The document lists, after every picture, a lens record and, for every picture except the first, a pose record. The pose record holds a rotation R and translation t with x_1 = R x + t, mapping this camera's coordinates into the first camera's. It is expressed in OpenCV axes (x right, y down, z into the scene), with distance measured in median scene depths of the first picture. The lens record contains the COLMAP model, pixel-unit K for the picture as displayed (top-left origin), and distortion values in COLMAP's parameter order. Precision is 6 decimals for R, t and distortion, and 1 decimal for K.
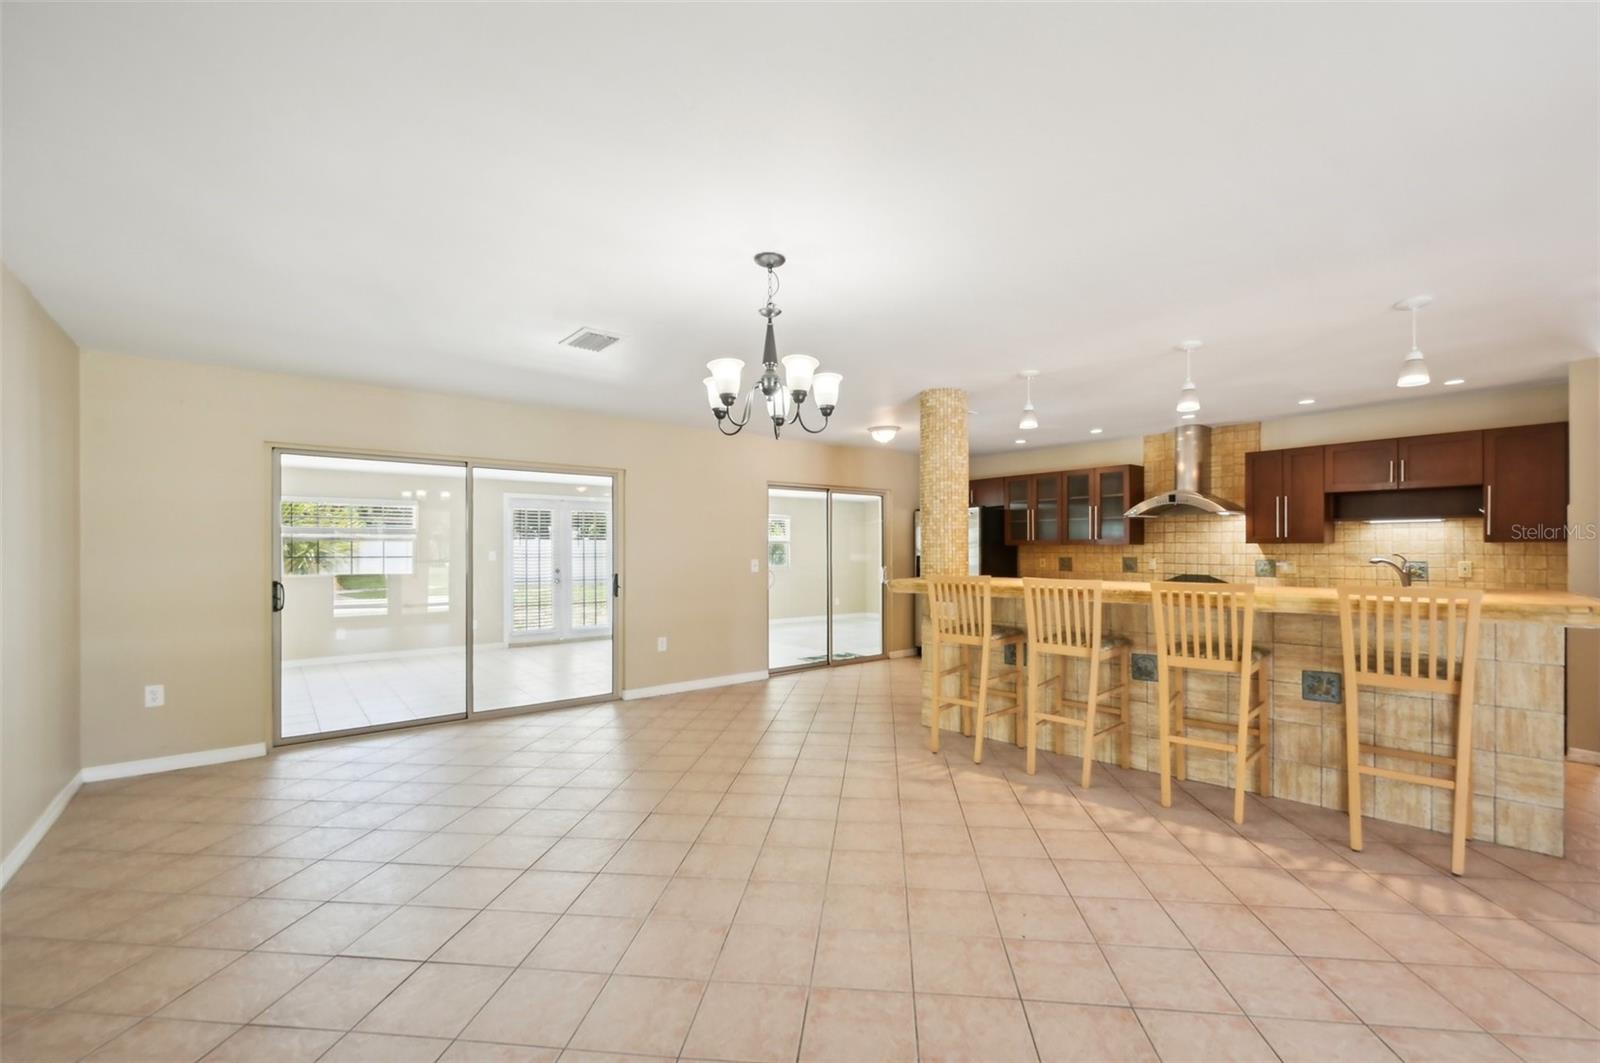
lens RADIAL K [[652.3, 0, 825.4], [0, 652.3, 551.2], [0, 0, 1]] dist [0.004071, -0.001597]
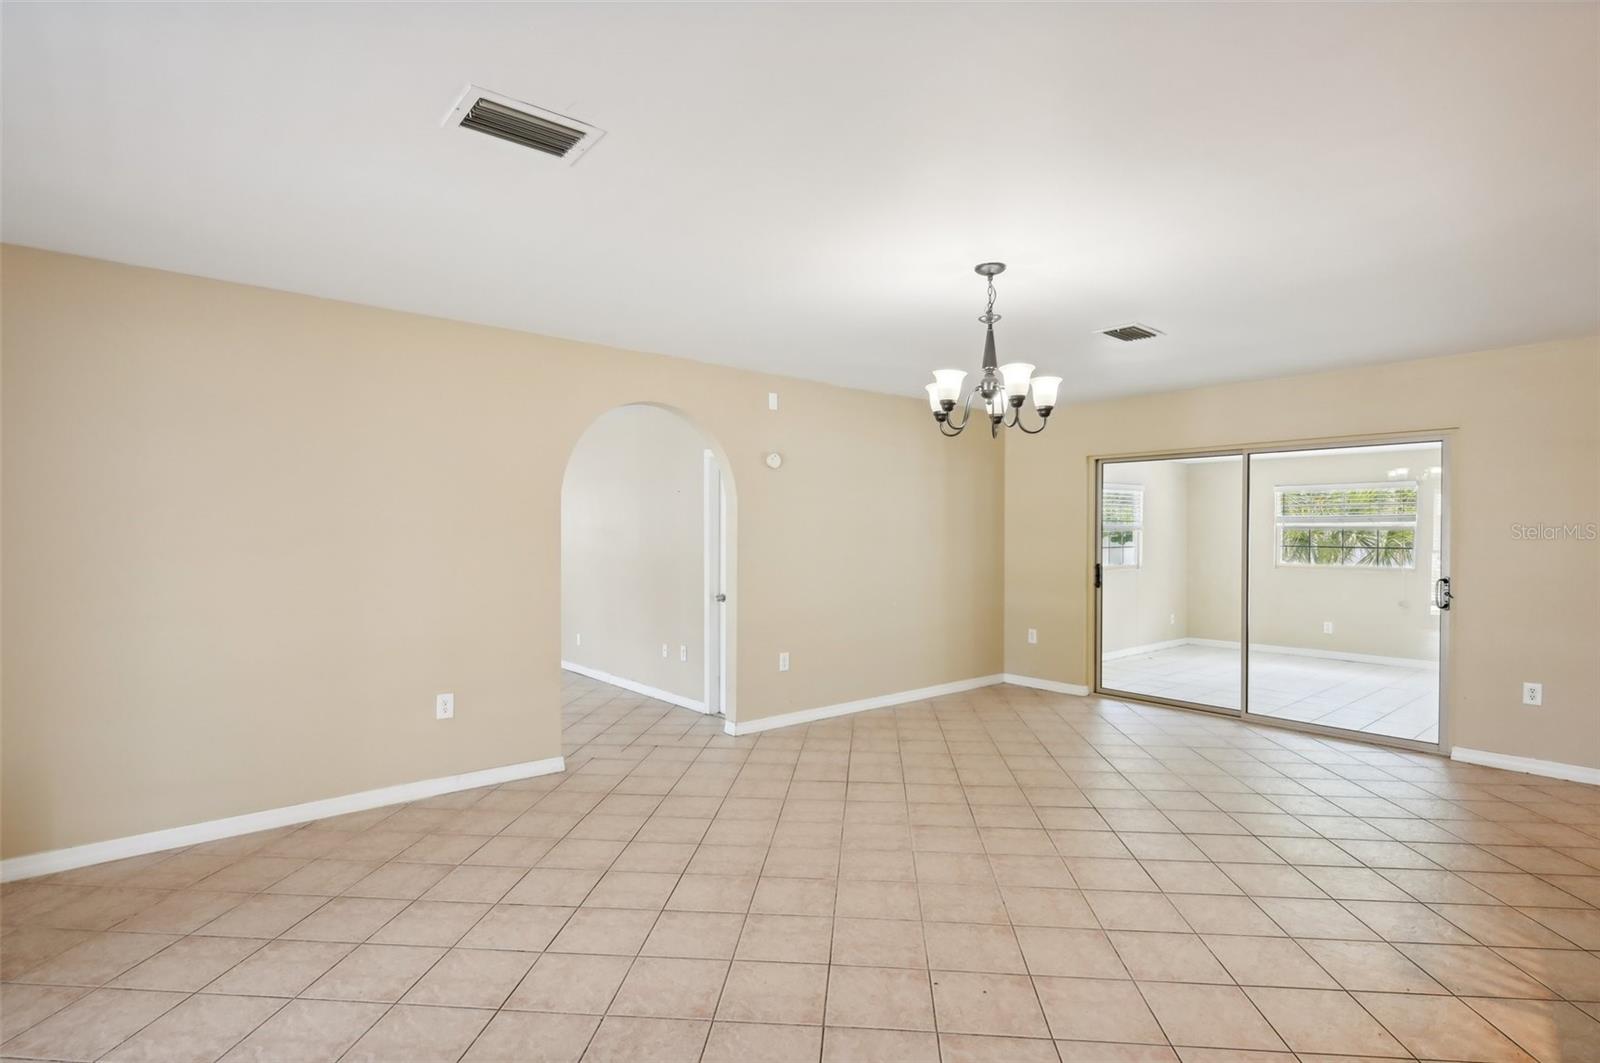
lens RADIAL K [[792.6, 0, 807.6], [0, 792.6, 529.7], [0, 0, 1]] dist [-0.013848, 0.000409]
pose [[0.021429, -0.001594, -0.999769, 0.561053], [-0.008025, 0.999966, -0.001766, -0.010258], [0.999738, 0.008061, 0.021416, 0.322308]]
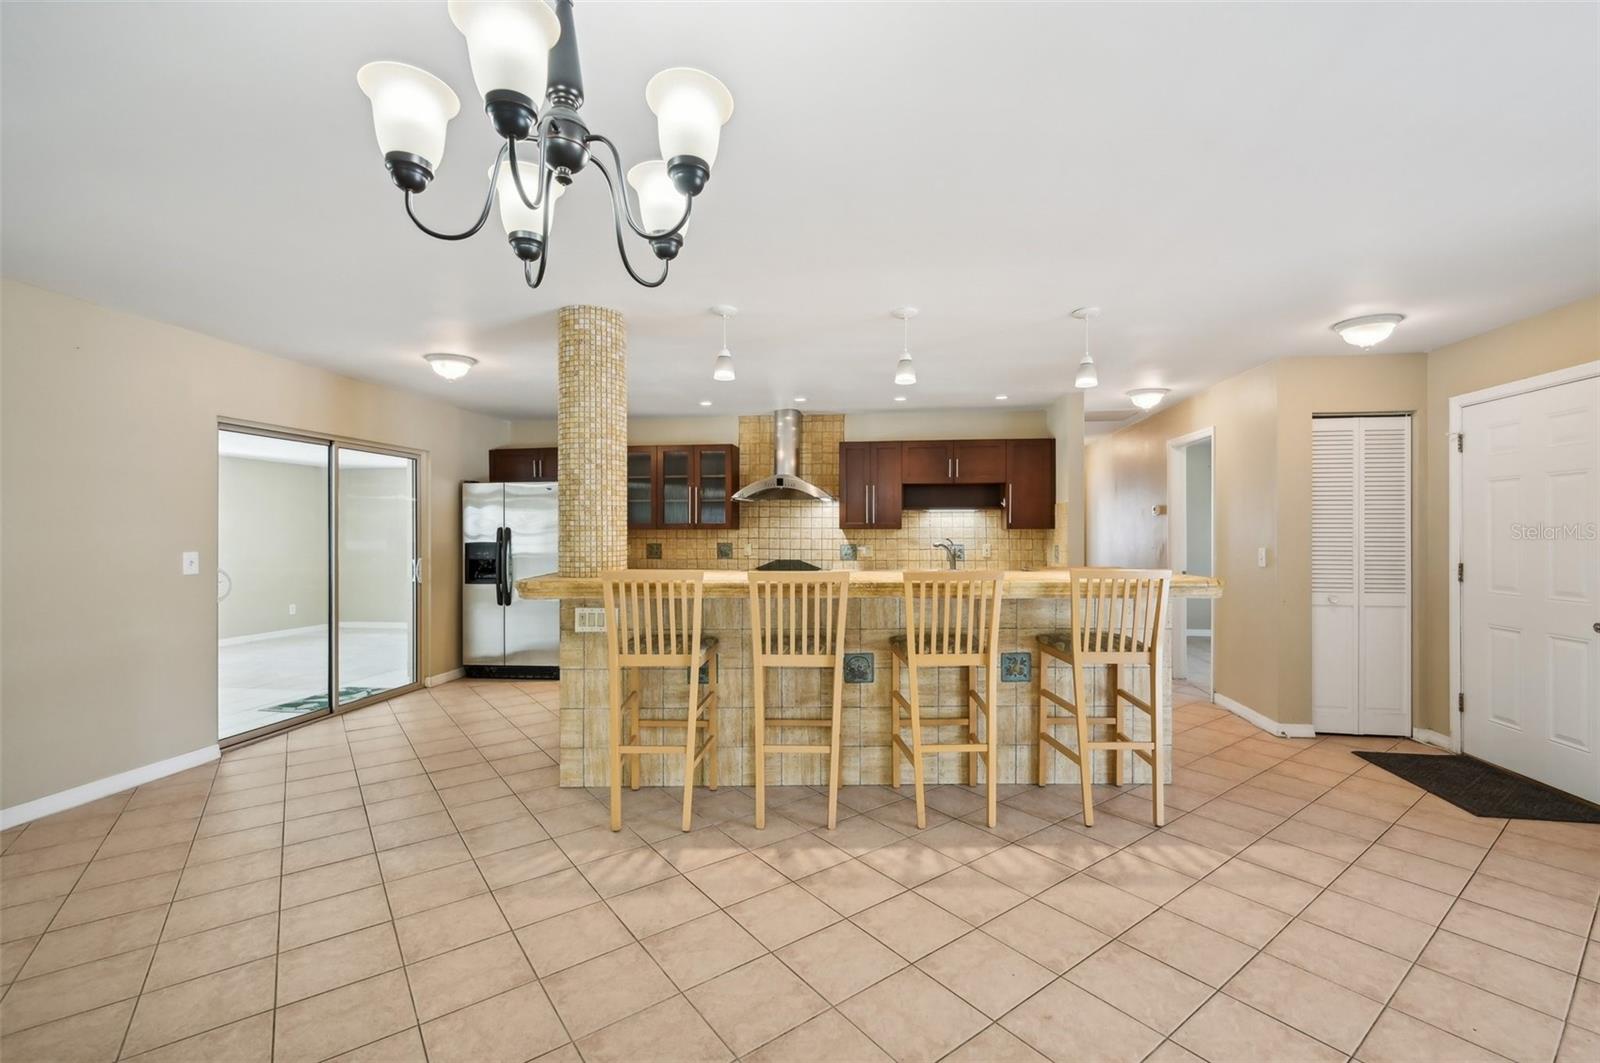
lens RADIAL K [[661.6, 0, 798.2], [0, 661.6, 536.6], [0, 0, 1]] dist [-0.002493, 0.000550]
pose [[0.745026, -0.002085, 0.667032, -0.120122], [0.001993, 0.999998, 0.000899, -0.000754], [-0.667032, 0.000660, 0.745029, 0.277863]]
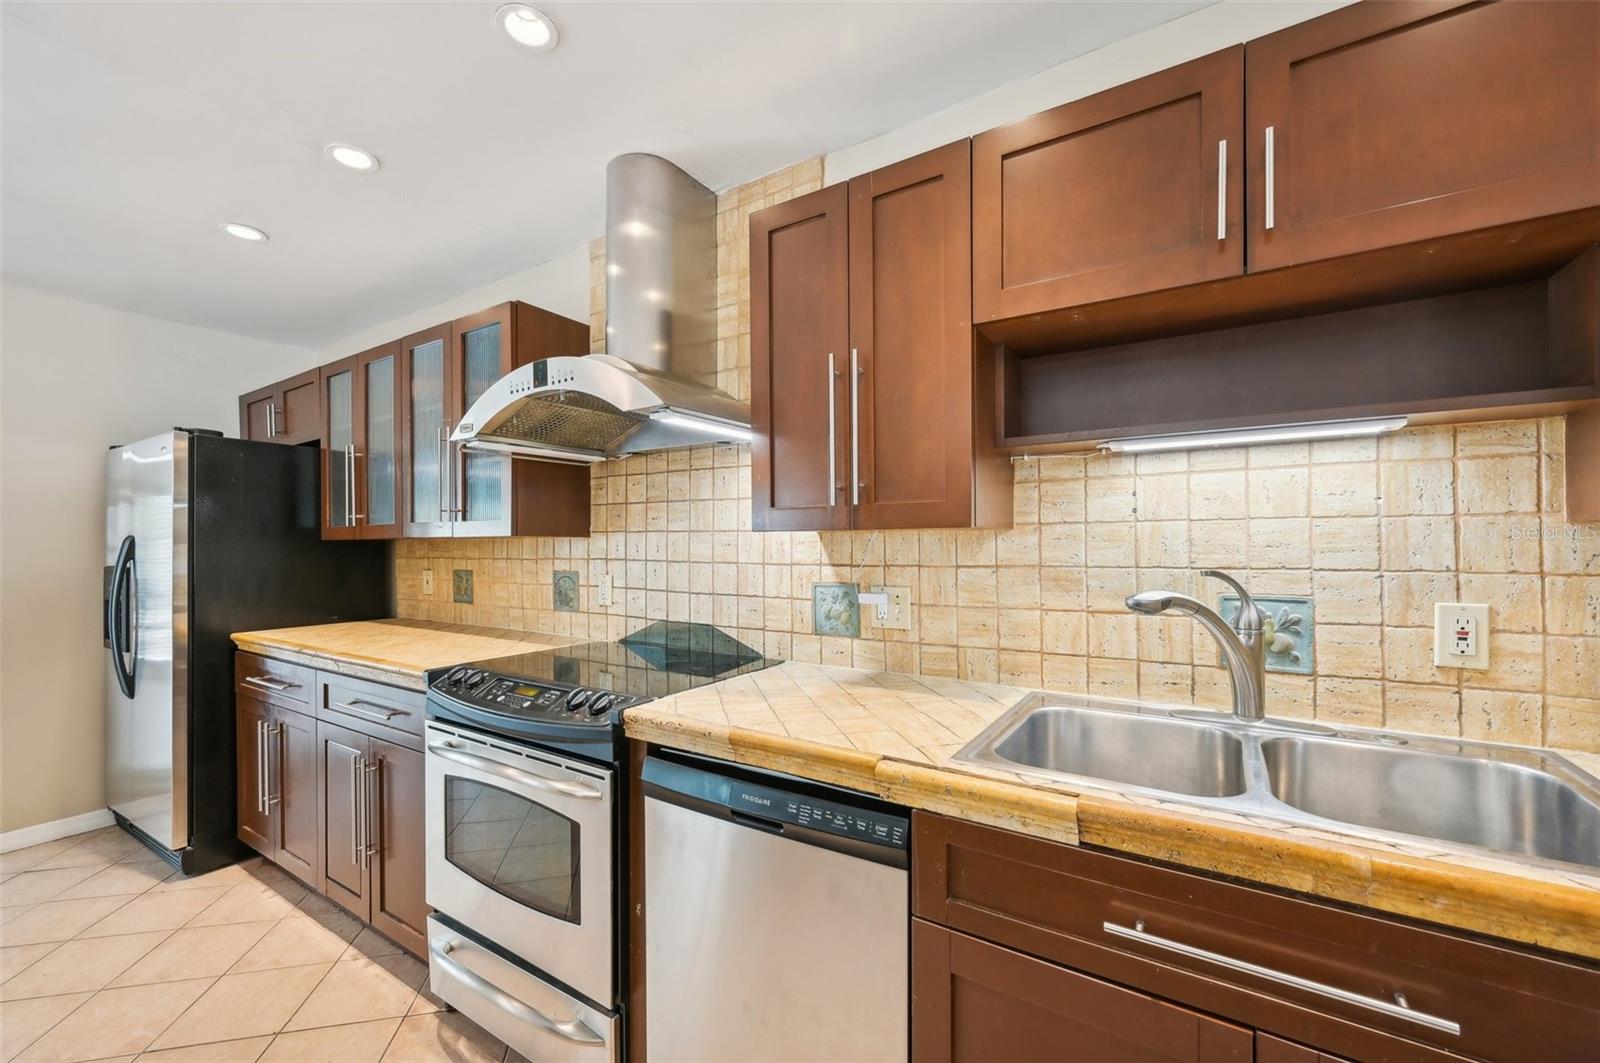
lens RADIAL K [[652.3, 0, 803.3], [0, 652.3, 546.3], [0, 0, 1]] dist [0.004071, -0.001597]
pose [[0.956137, -0.001457, 0.292918, 0.628223], [0.002528, 0.999991, -0.003279, -0.004202], [-0.292910, 0.003875, 0.956132, 0.778459]]
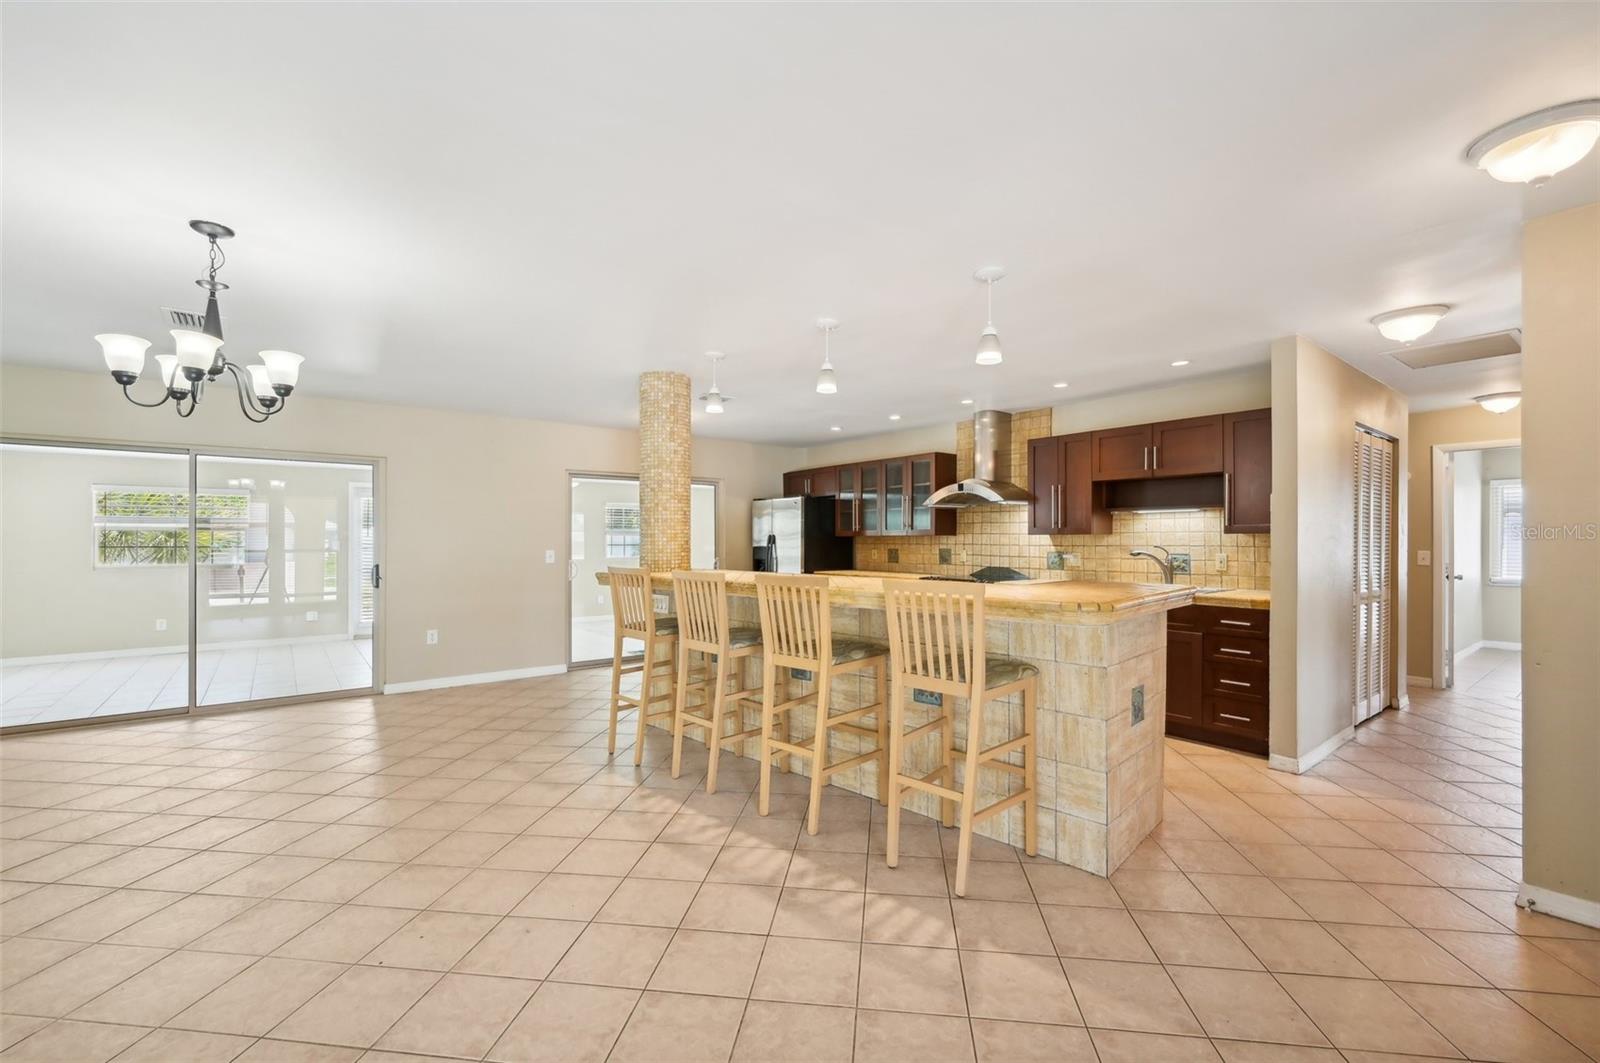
lens RADIAL K [[661.6, 0, 814.9], [0, 661.6, 538.7], [0, 0, 1]] dist [-0.002493, 0.000550]
pose [[0.999809, 0.002421, -0.019405, 0.379761], [-0.002520, 0.999984, -0.005105, -0.000129], [0.019392, 0.005153, 0.999799, 0.032797]]
